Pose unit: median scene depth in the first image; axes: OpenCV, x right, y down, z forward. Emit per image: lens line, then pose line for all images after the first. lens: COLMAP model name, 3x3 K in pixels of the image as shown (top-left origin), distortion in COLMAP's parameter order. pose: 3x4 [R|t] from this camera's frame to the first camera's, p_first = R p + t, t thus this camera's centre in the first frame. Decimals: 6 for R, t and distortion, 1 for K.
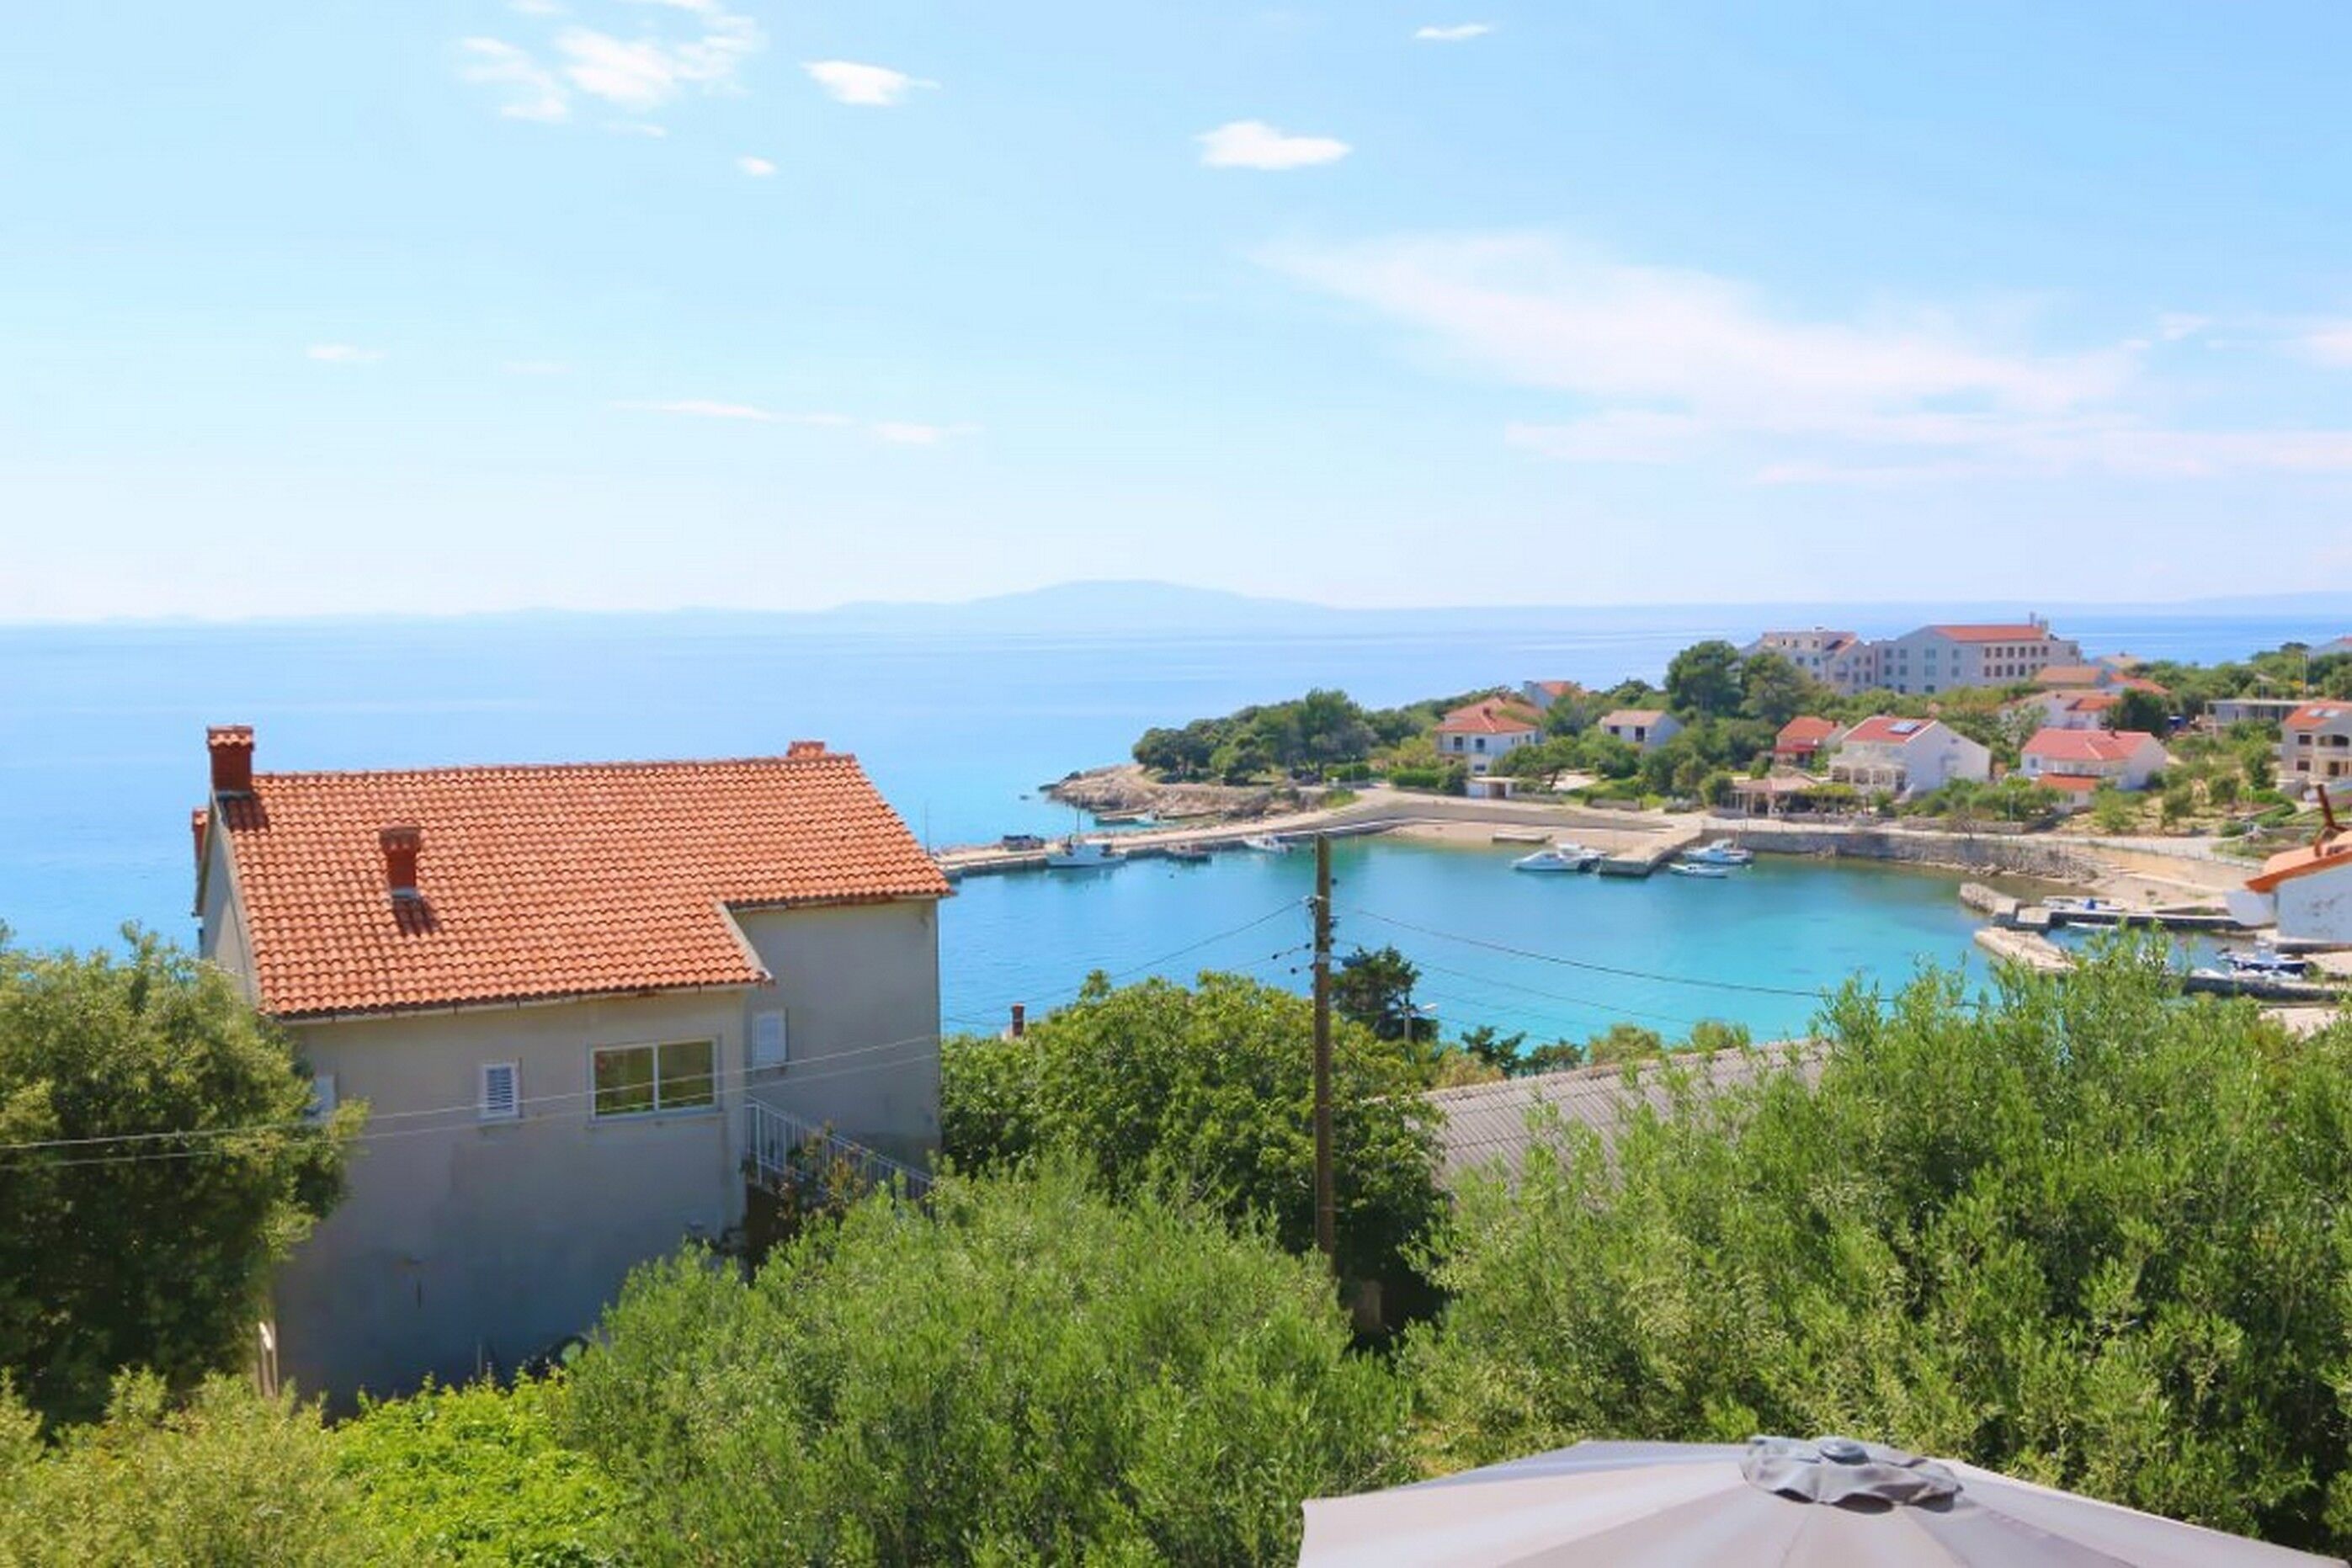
lens RADIAL K [[2244.7, 0, 1176.0], [0, 2244.7, 784.0], [0, 0, 1]] dist [-0.009923, 0.020320]
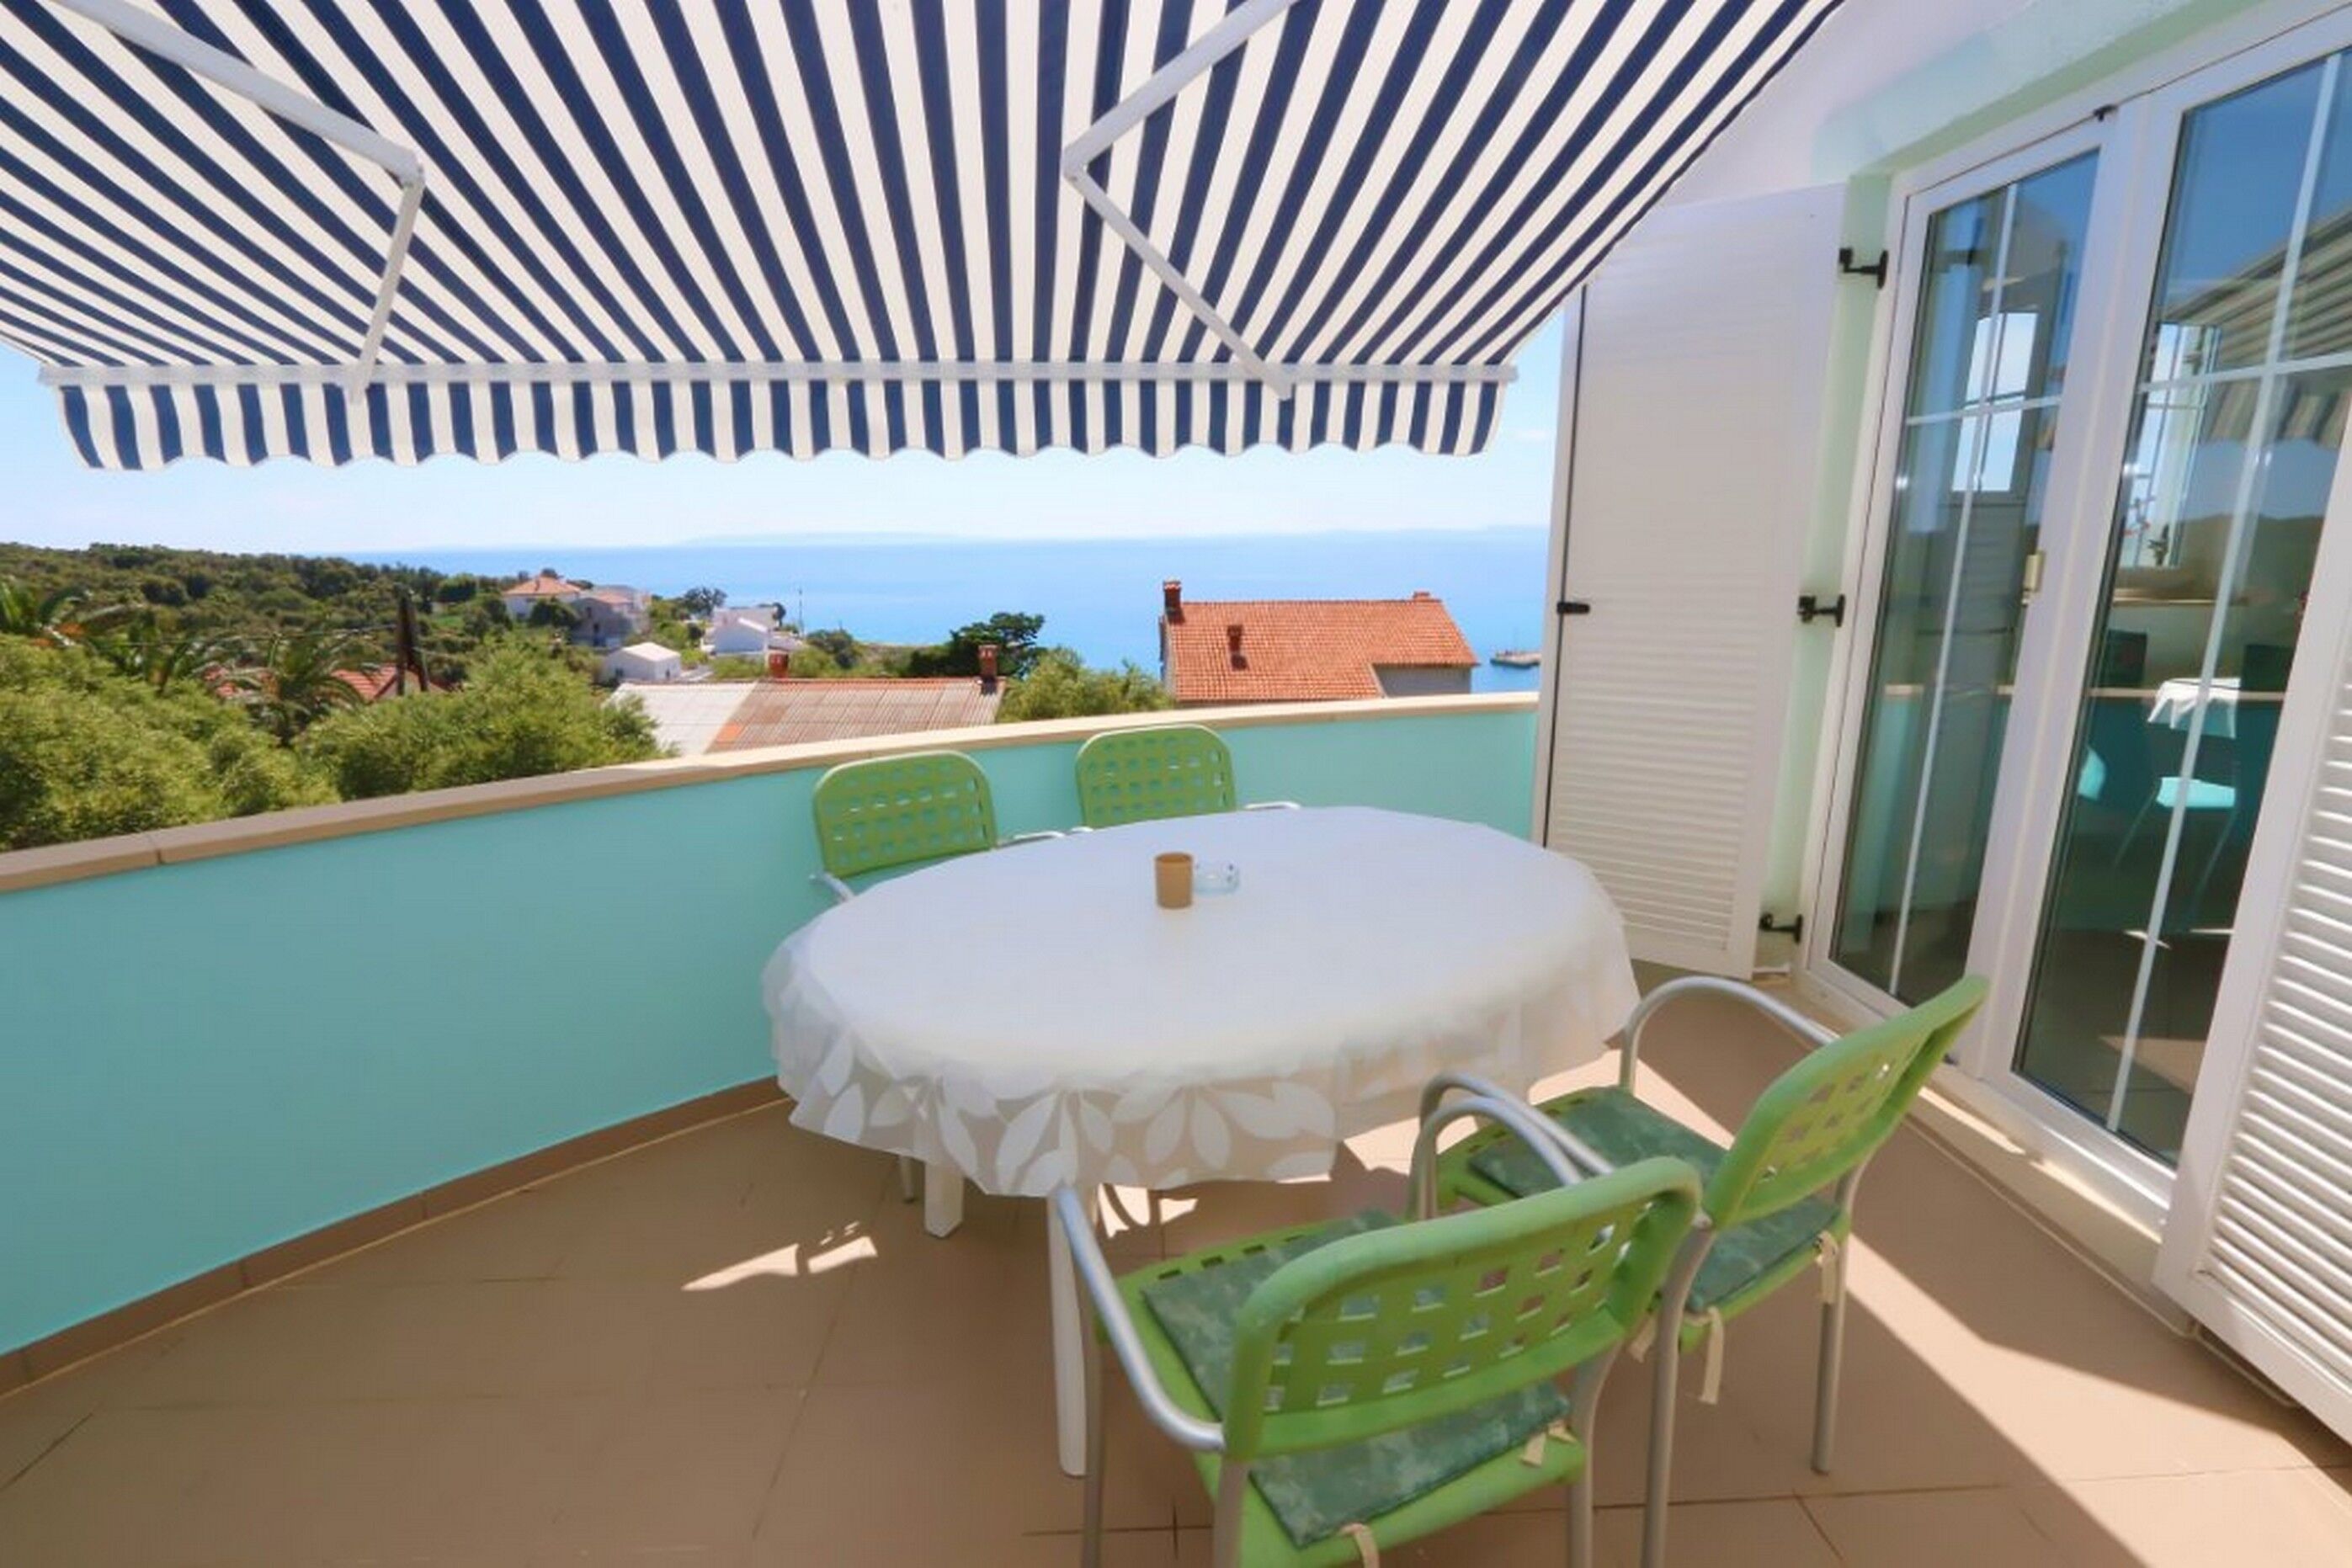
lens RADIAL K [[1079.5, 0, 1167.0], [0, 1079.5, 776.5], [0, 0, 1]] dist [-0.020168, 0.000758]
pose [[0.909049, 0.084305, -0.408071, 0.049583], [-0.023421, 0.988109, 0.151963, 0.004424], [0.416030, -0.128584, 0.900214, -0.052473]]
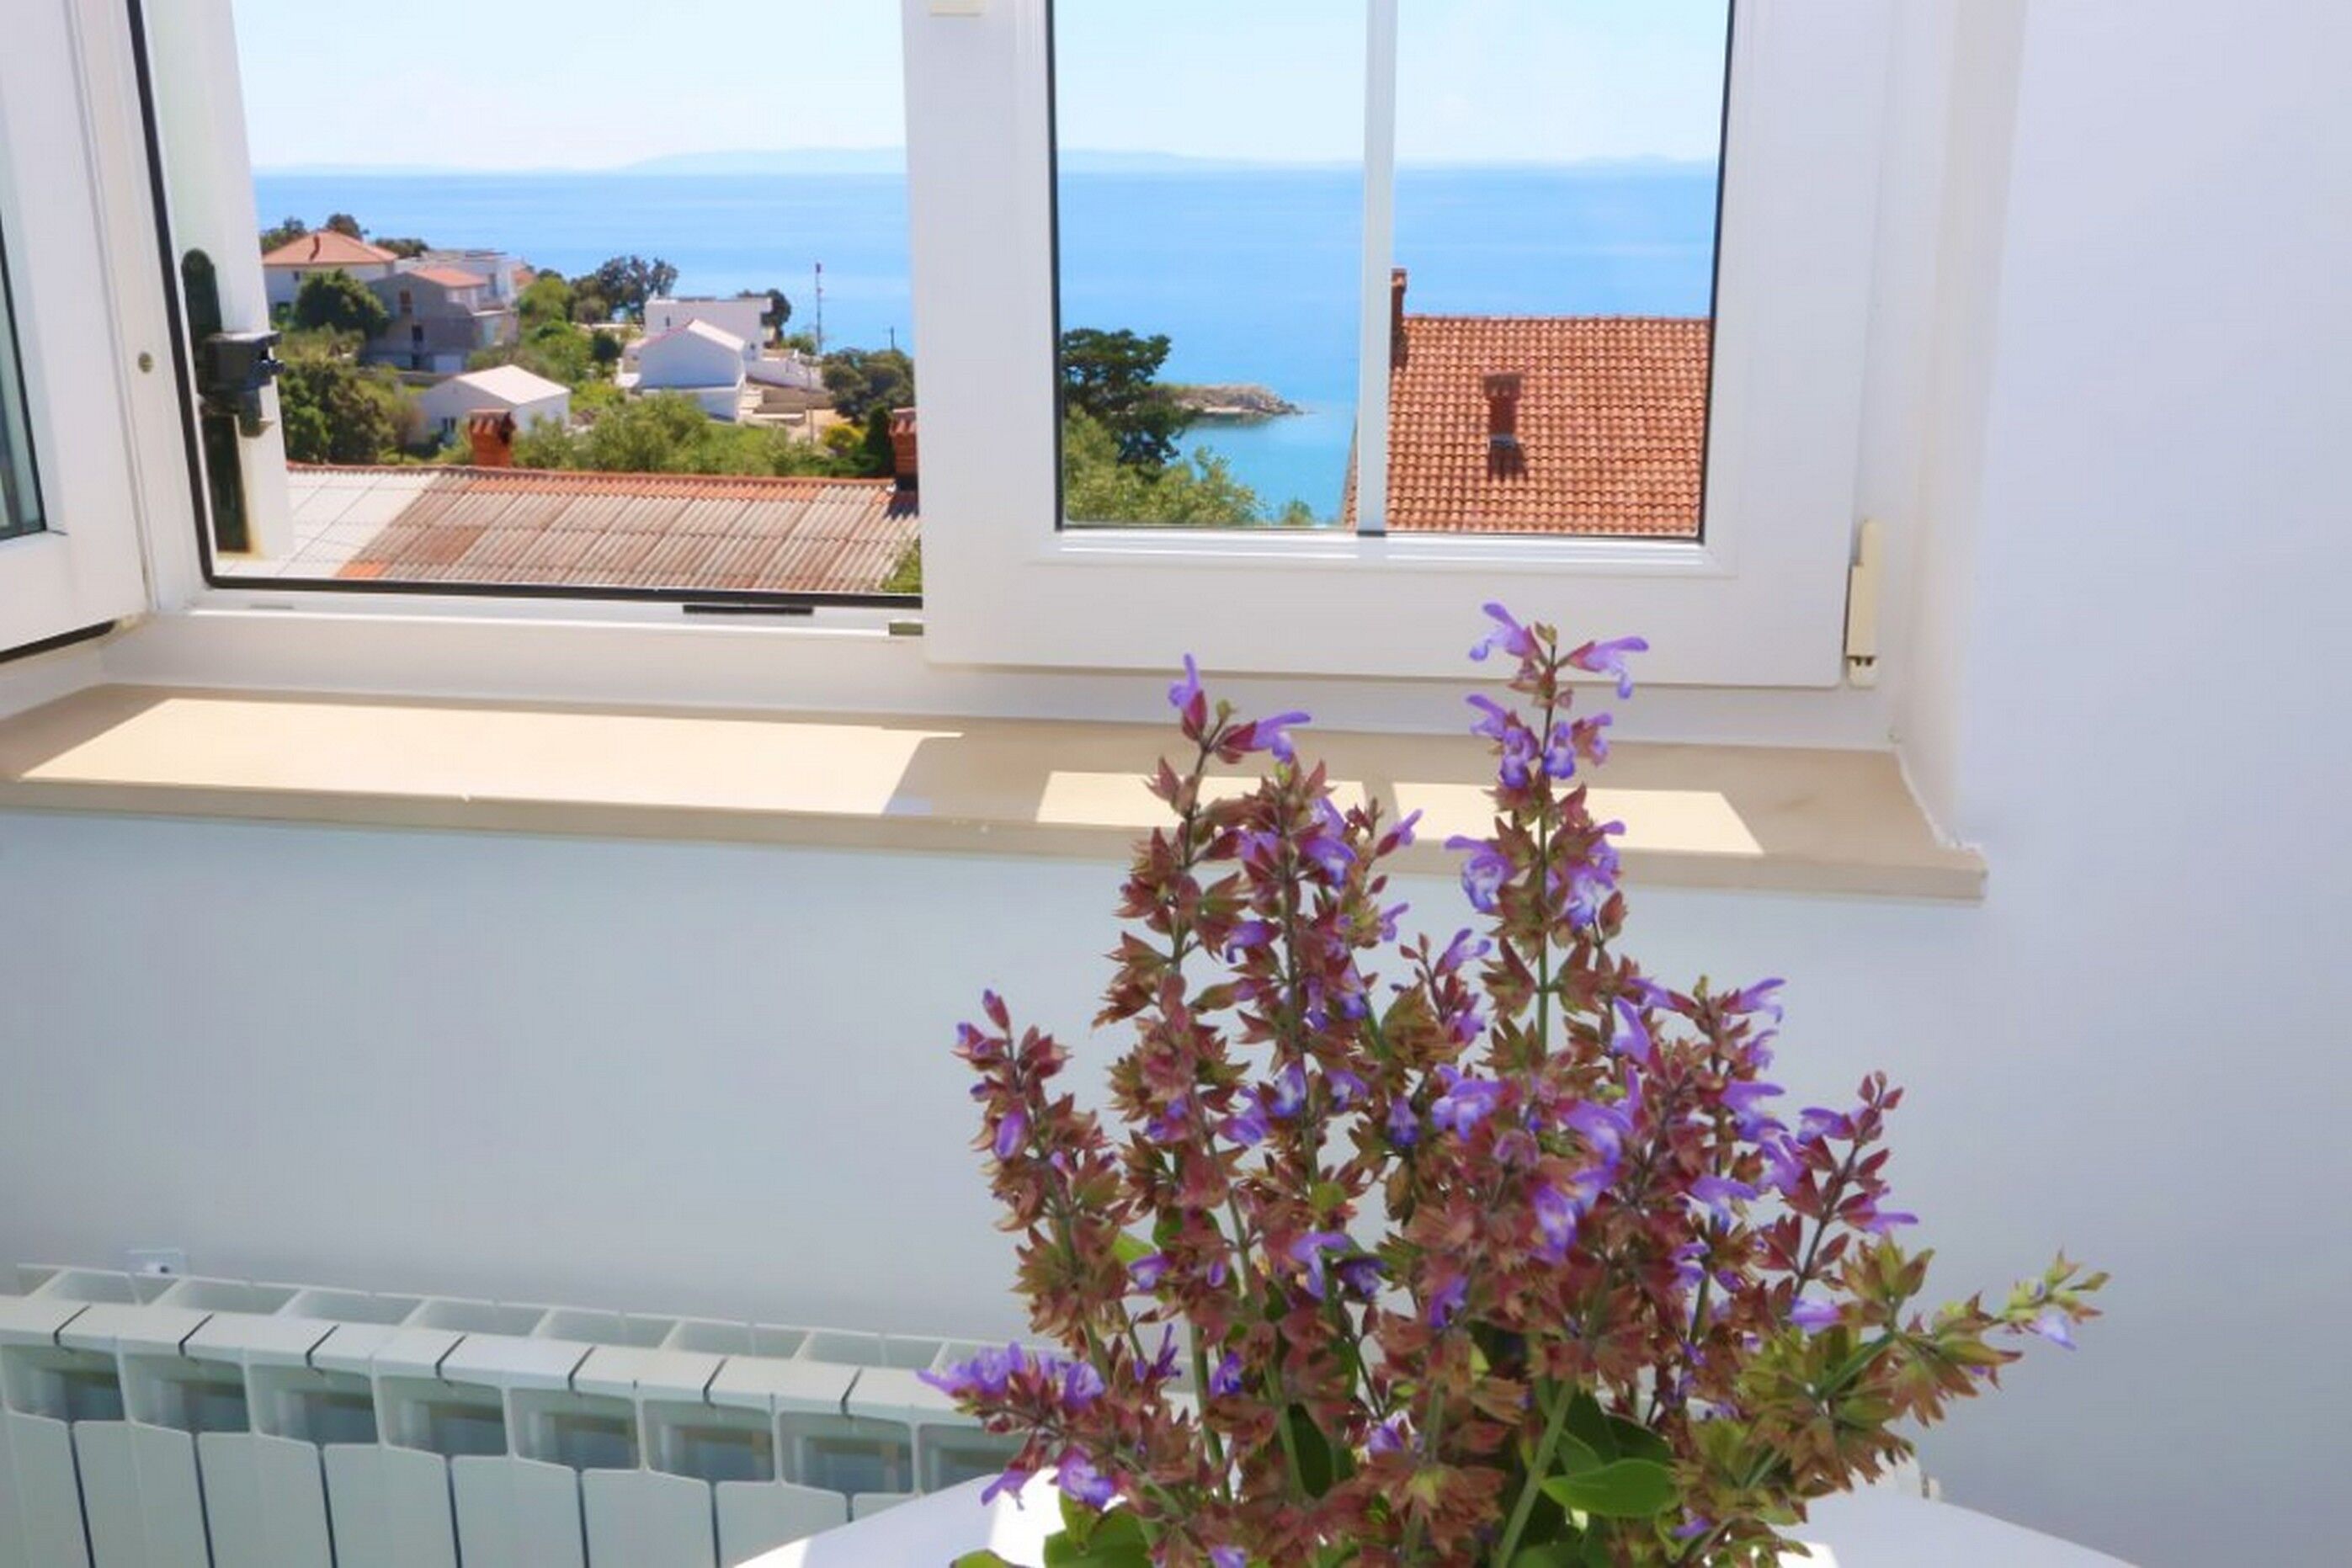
lens RADIAL K [[2244.7, 0, 1176.0], [0, 2244.7, 784.0], [0, 0, 1]] dist [-0.009923, 0.020320]
pose [[0.813264, 0.155531, -0.560724, 0.106676], [-0.042002, 0.976795, 0.210020, -0.005300], [0.580377, -0.147250, 0.800924, 0.049322]]
